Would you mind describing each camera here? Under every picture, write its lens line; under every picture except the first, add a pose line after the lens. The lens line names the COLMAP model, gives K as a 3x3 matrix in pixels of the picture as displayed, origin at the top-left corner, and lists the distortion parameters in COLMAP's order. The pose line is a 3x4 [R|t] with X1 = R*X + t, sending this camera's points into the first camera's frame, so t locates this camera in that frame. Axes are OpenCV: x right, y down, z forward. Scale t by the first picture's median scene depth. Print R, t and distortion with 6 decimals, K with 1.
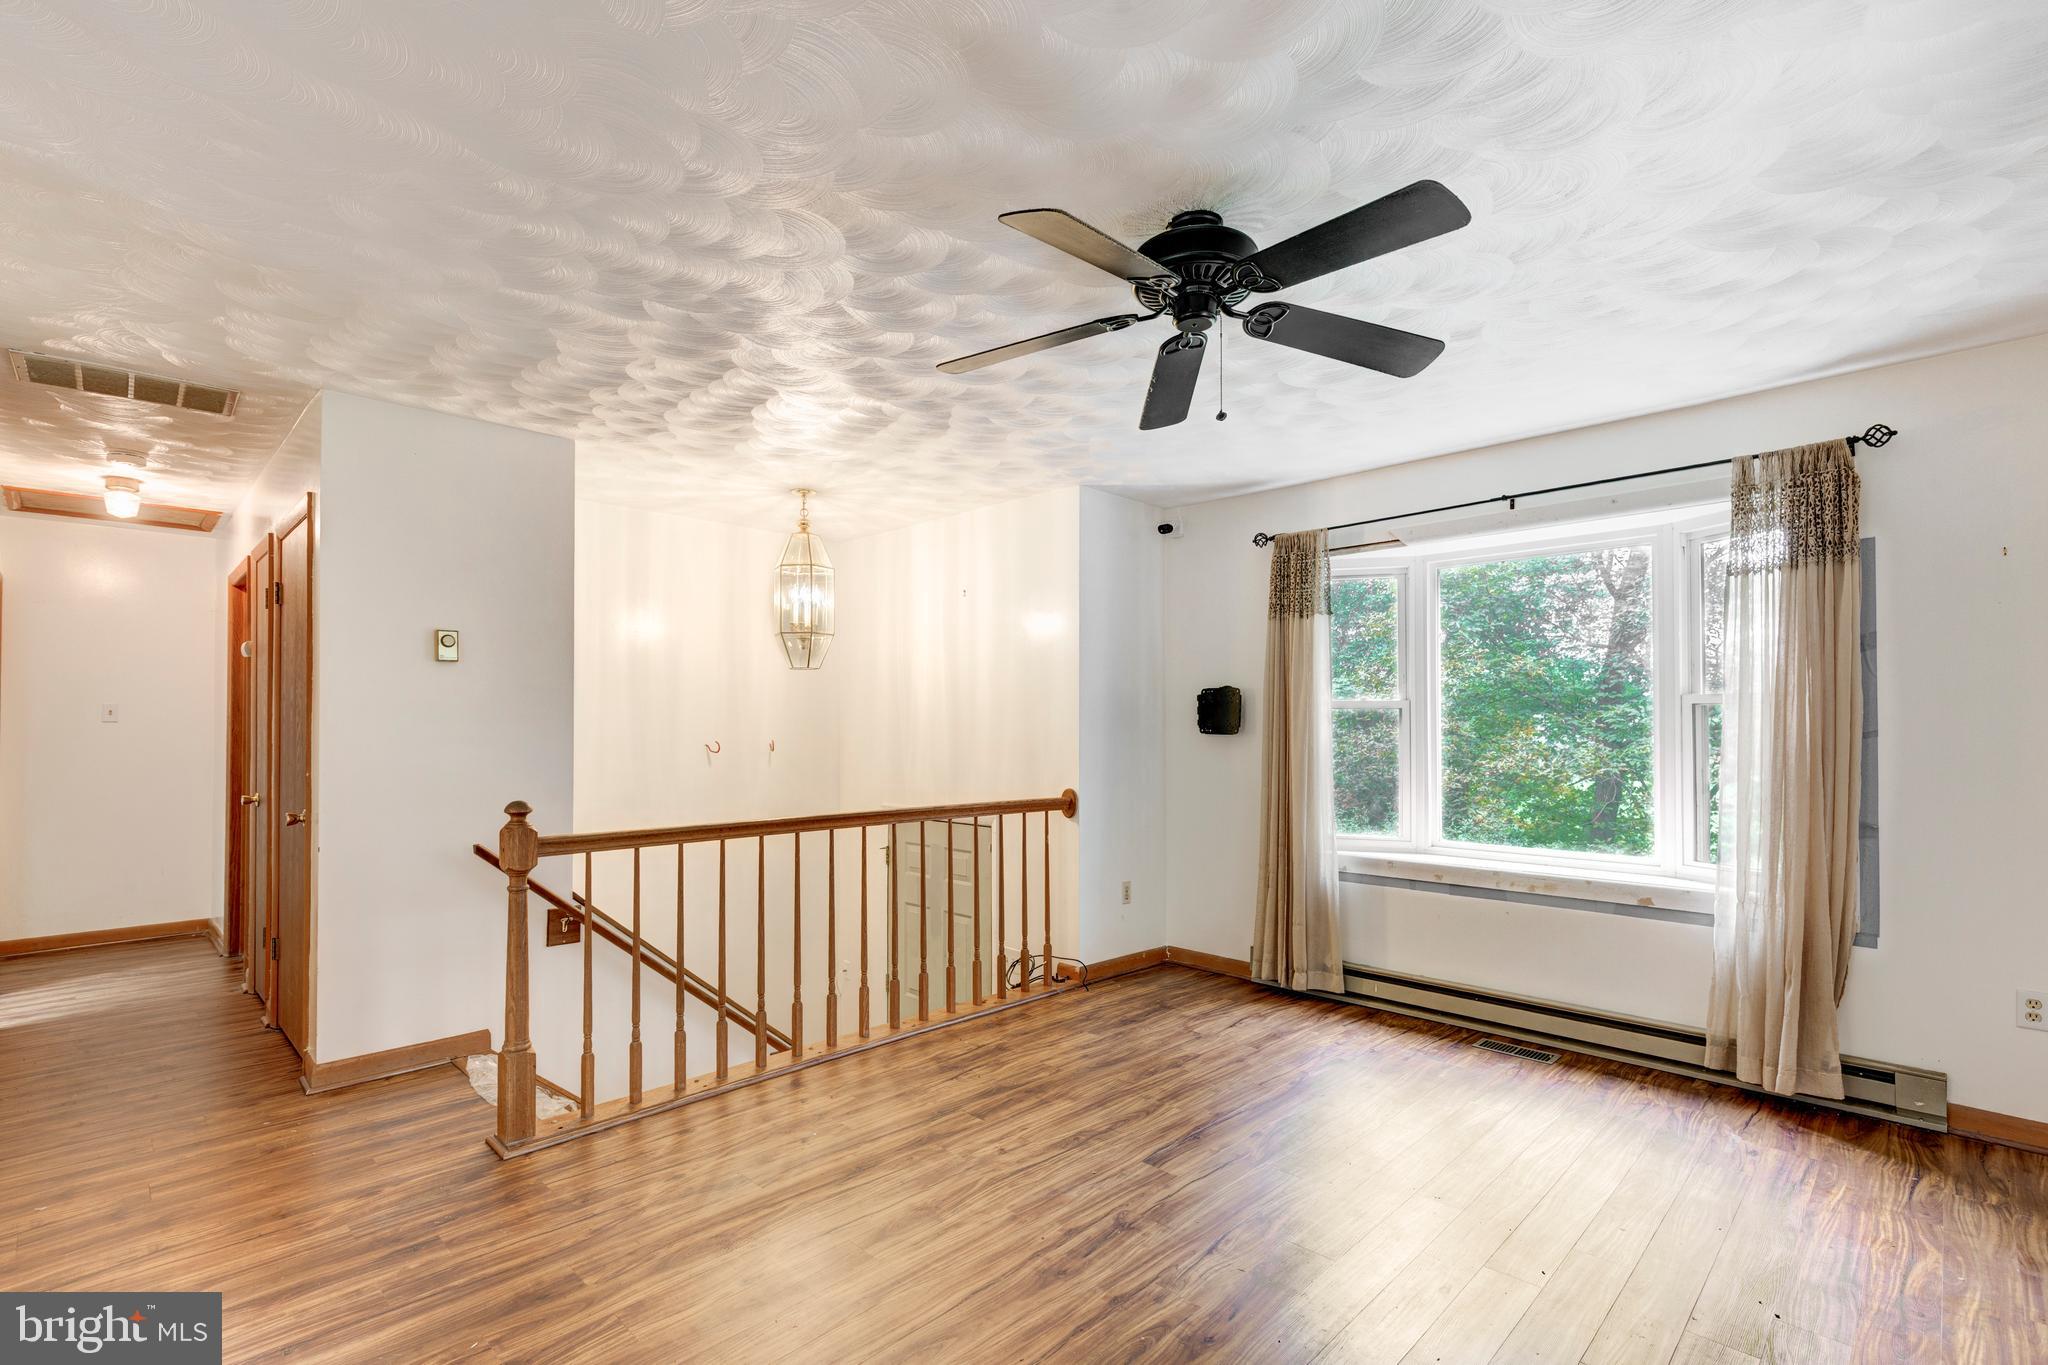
lens RADIAL K [[948.8, 0, 1073.4], [0, 948.8, 718.2], [0, 0, 1]] dist [0.009563, 0.000359]
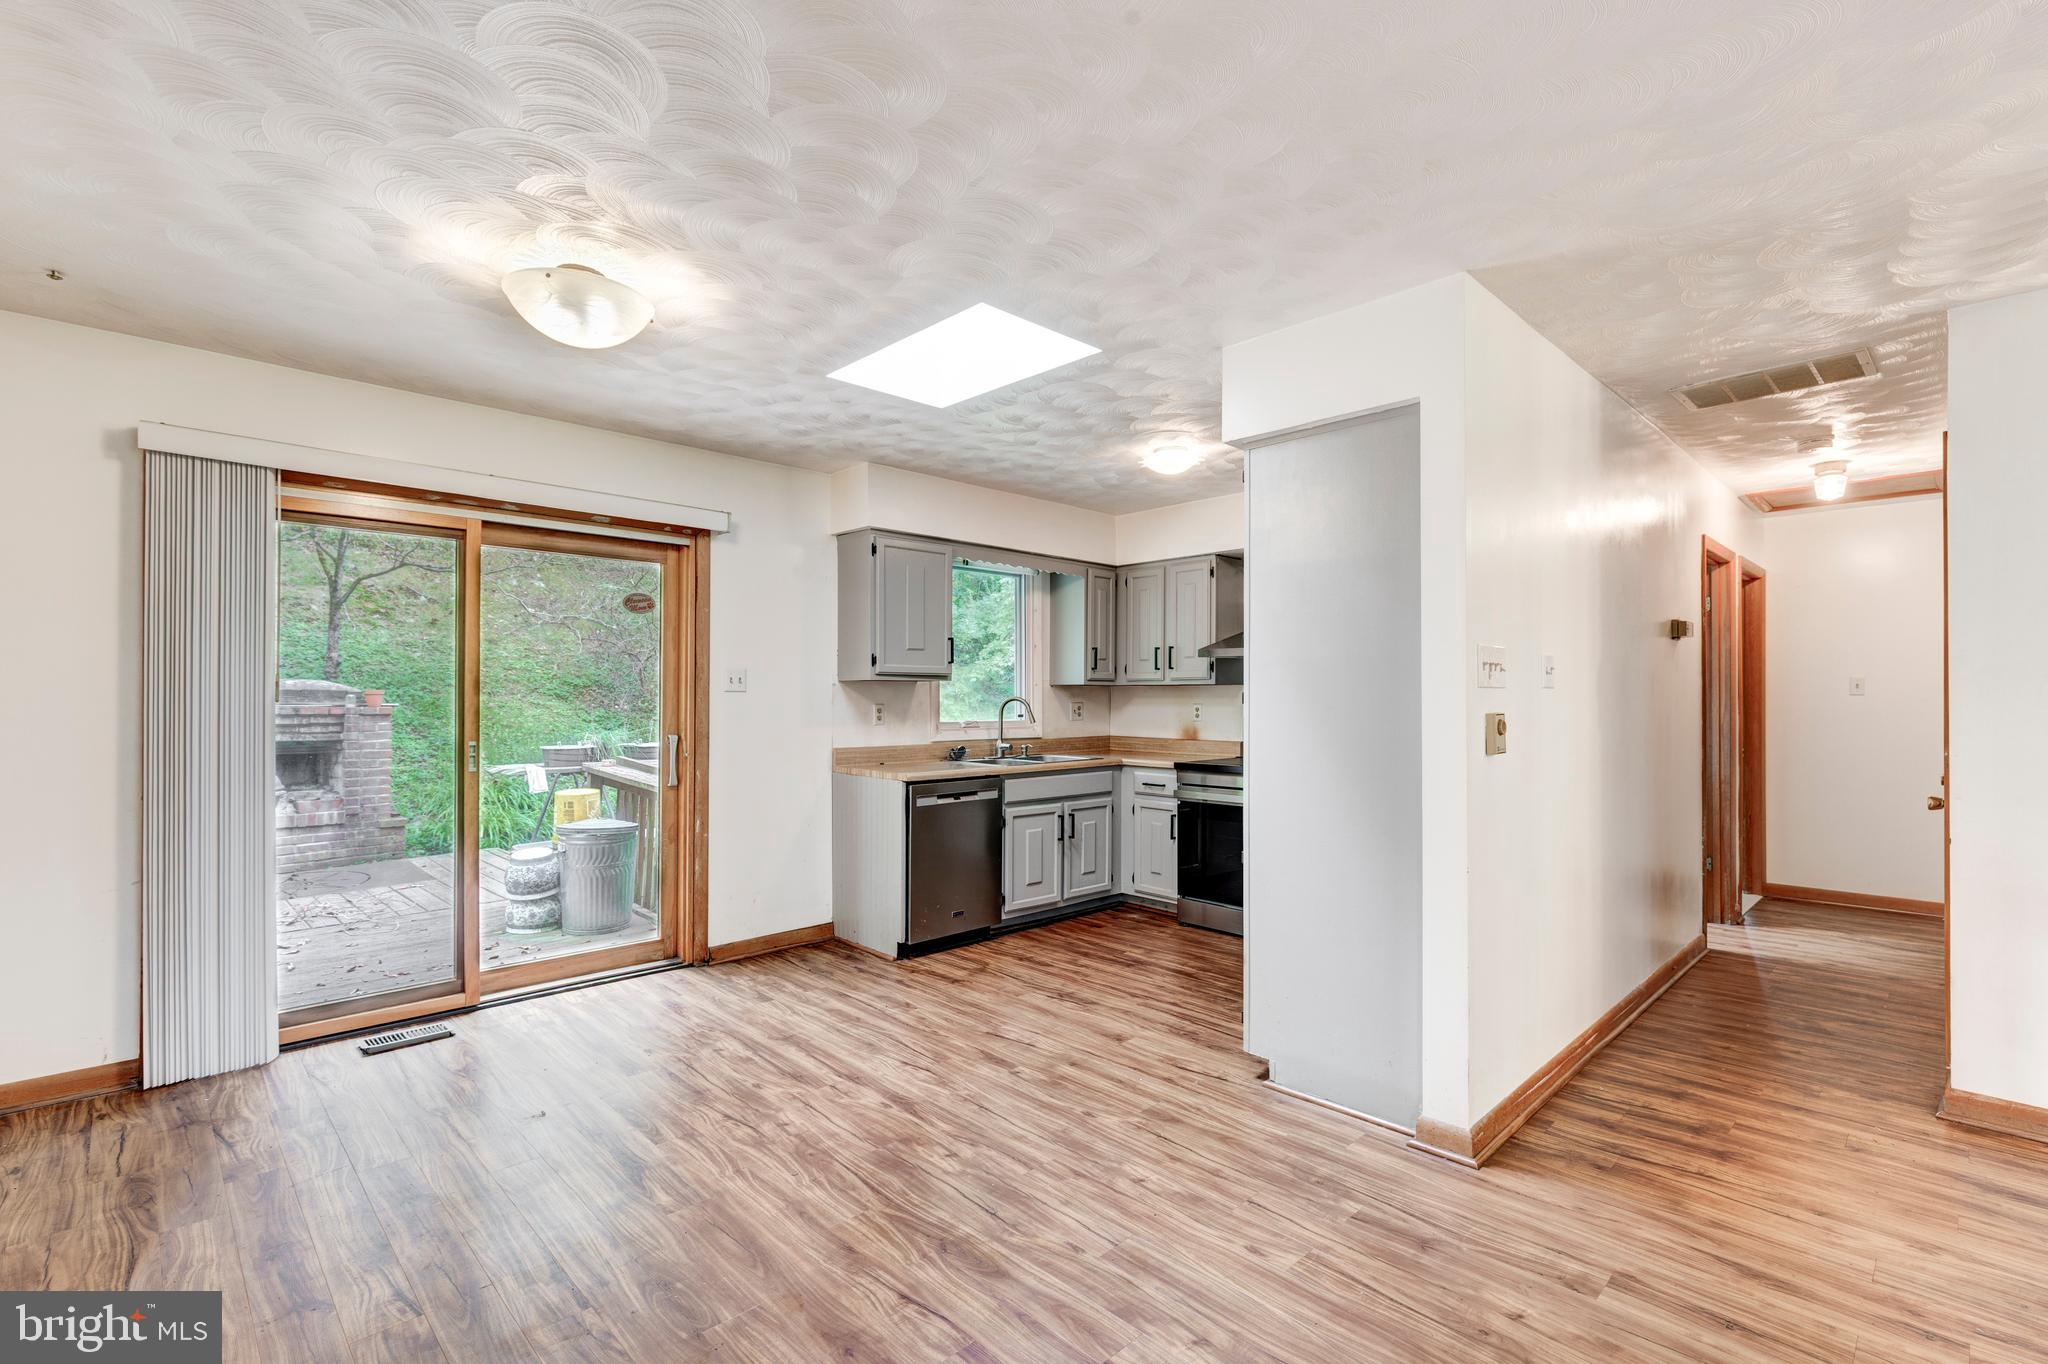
lens RADIAL K [[923.1, 0, 960.8], [0, 923.1, 693.0], [0, 0, 1]] dist [0.003233, 0.000147]
pose [[-0.093985, -0.005315, -0.995559, 0.127876], [0.008156, 0.999948, -0.006108, 0.000909], [0.995540, -0.008693, -0.093937, 0.175170]]
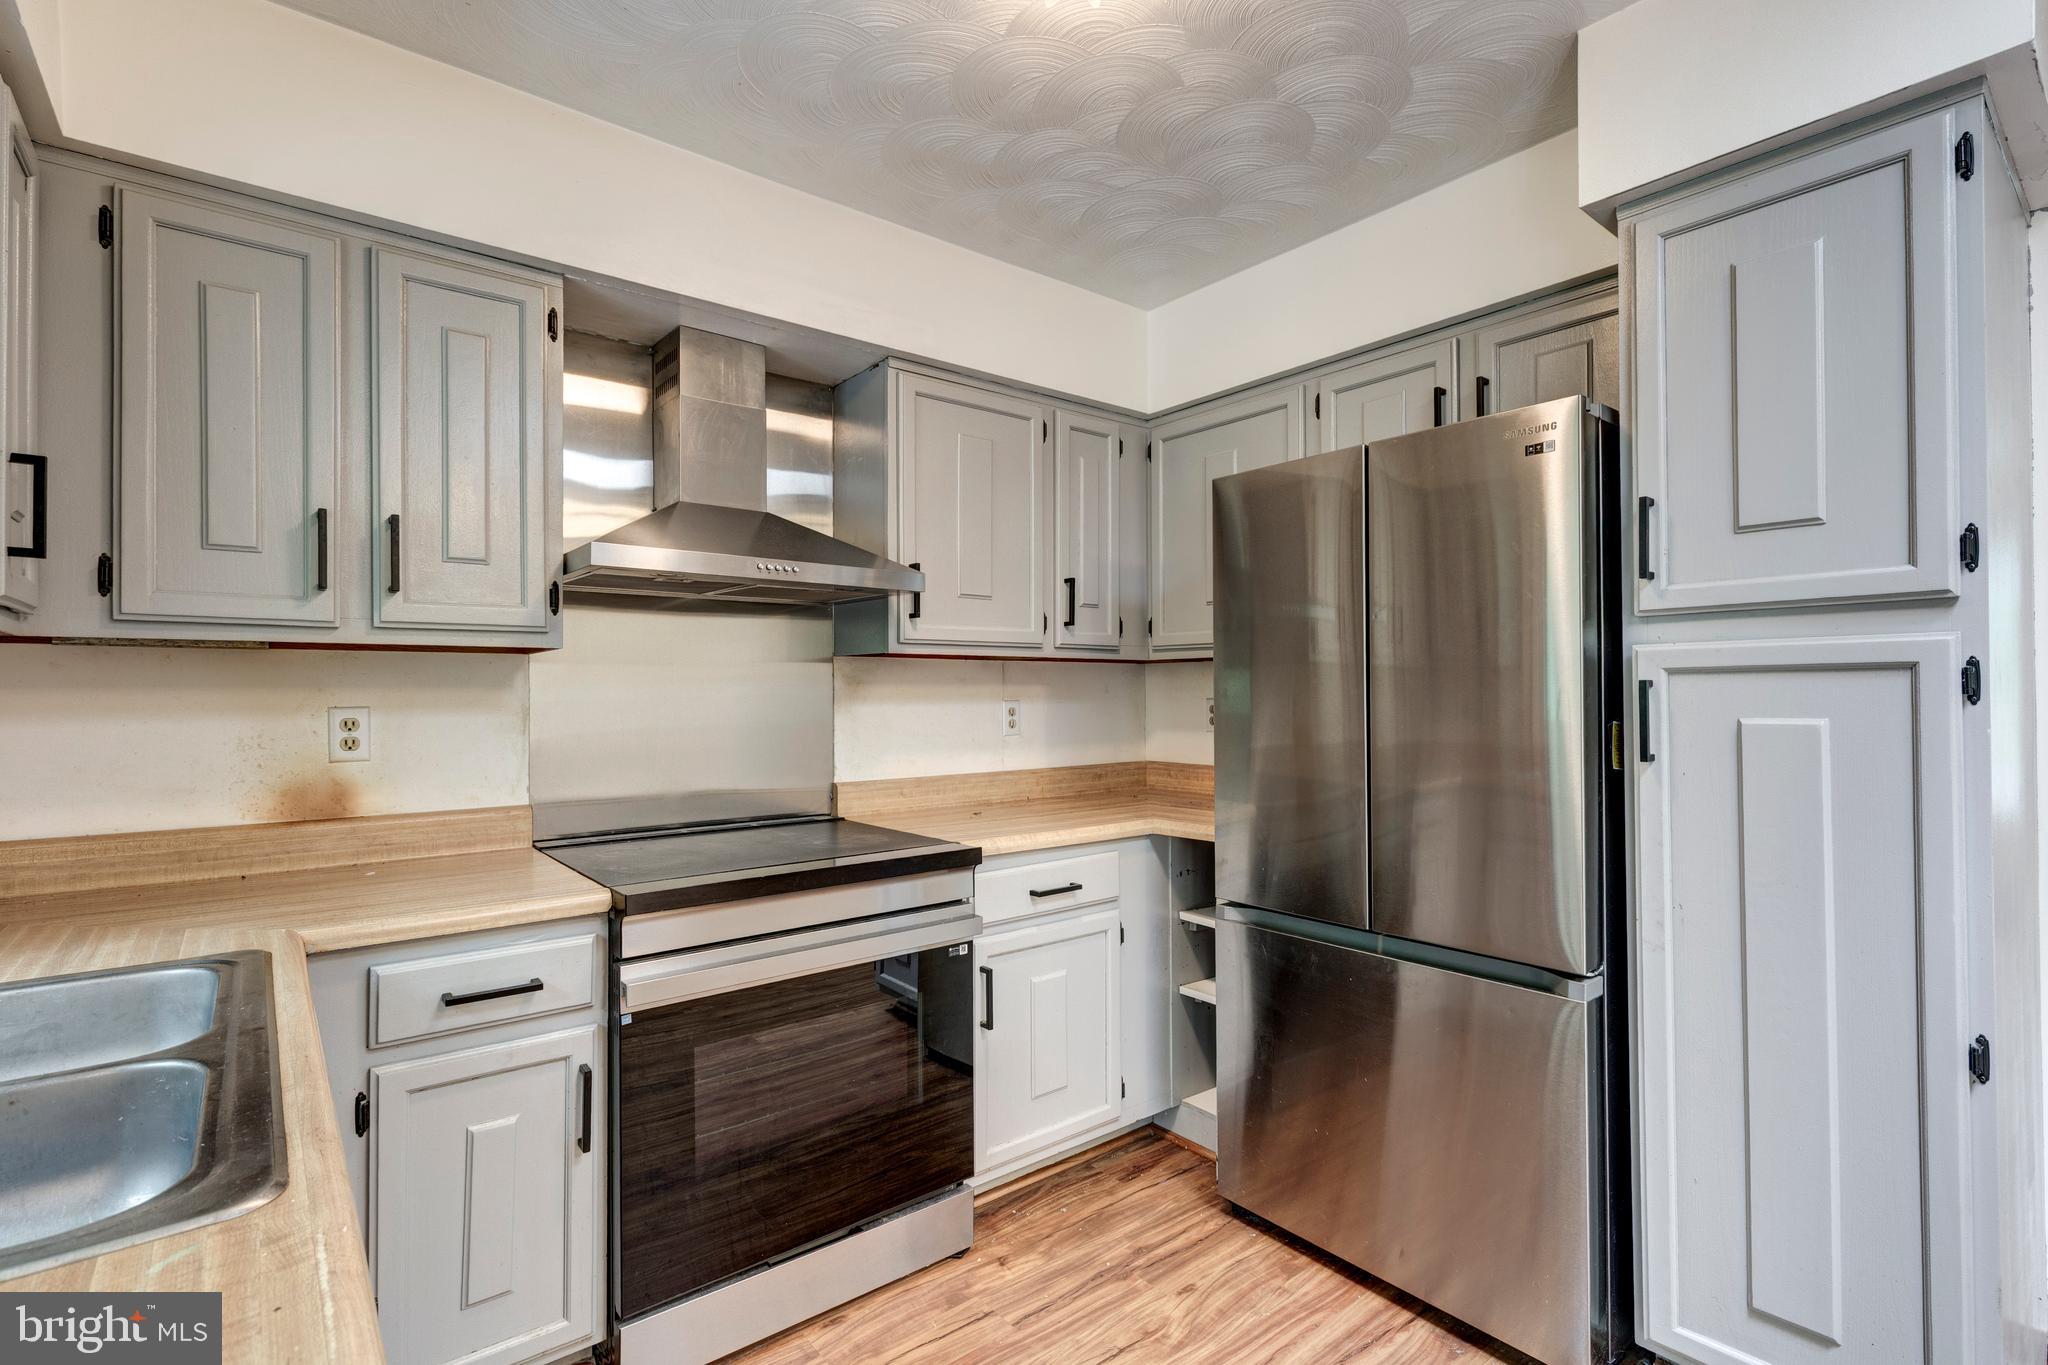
lens RADIAL K [[949.3, 0, 1029.2], [0, 949.3, 690.0], [0, 0, 1]] dist [0.003920, -0.000086]
pose [[0.992566, -0.004507, -0.121623, -1.220876], [0.005357, 0.999963, 0.006661, 0.002405], [0.121589, -0.007263, 0.992554, -0.084829]]
